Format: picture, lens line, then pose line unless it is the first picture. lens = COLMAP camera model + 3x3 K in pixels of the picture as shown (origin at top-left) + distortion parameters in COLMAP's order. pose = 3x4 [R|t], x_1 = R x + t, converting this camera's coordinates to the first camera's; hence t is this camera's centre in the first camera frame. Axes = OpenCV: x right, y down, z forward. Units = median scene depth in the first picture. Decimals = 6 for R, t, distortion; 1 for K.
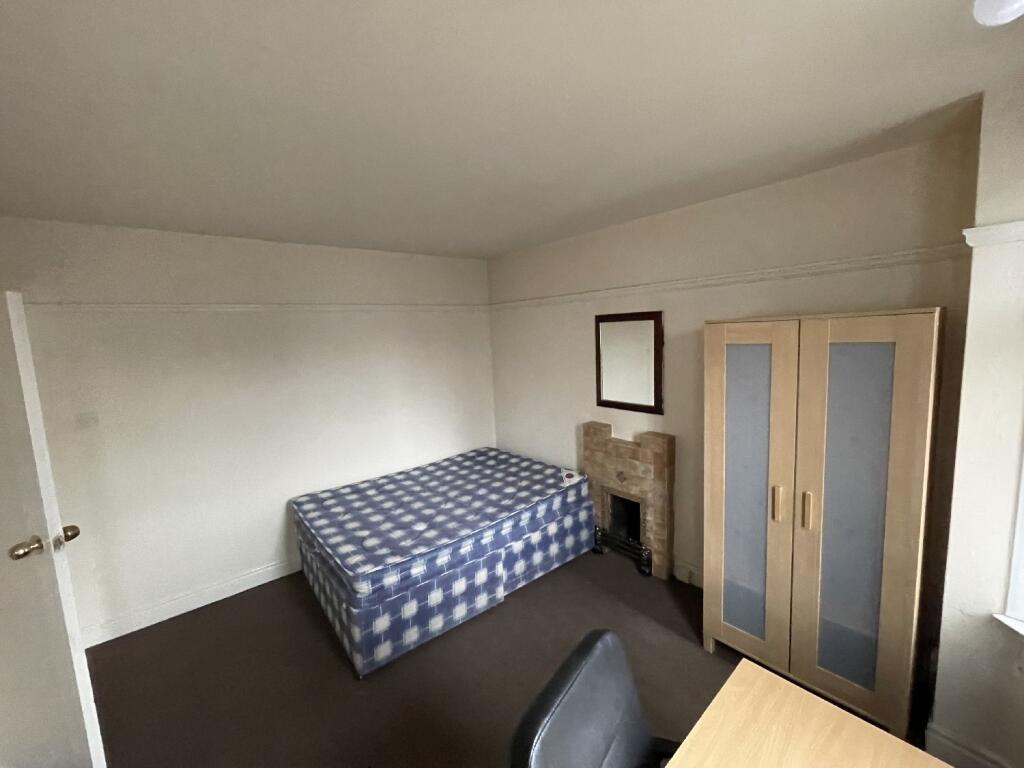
lens RADIAL K [[414.6, 0, 530.8], [0, 414.6, 391.5], [0, 0, 1]] dist [0.002070, 0.000315]
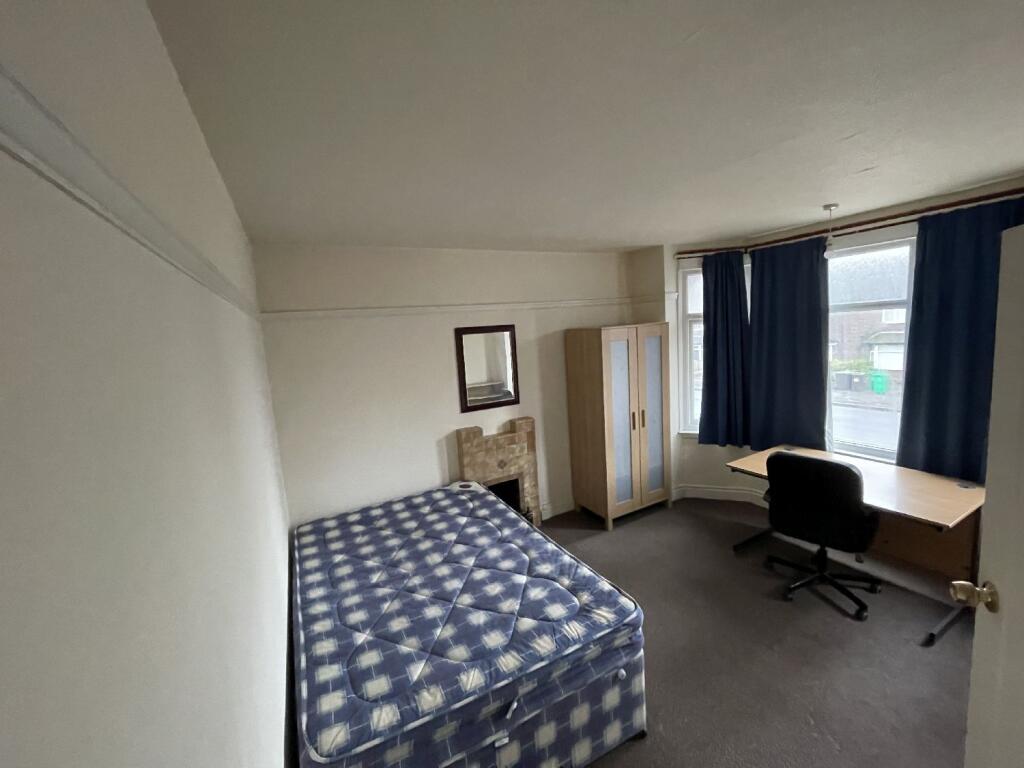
lens RADIAL K [[414.6, 0, 507.0], [0, 414.6, 382.4], [0, 0, 1]] dist [0.002070, 0.000315]
pose [[0.224622, -0.104886, 0.968785, -0.873962], [0.194514, 0.979008, 0.060893, -0.087596], [-0.954835, 0.174765, 0.240309, 0.656800]]
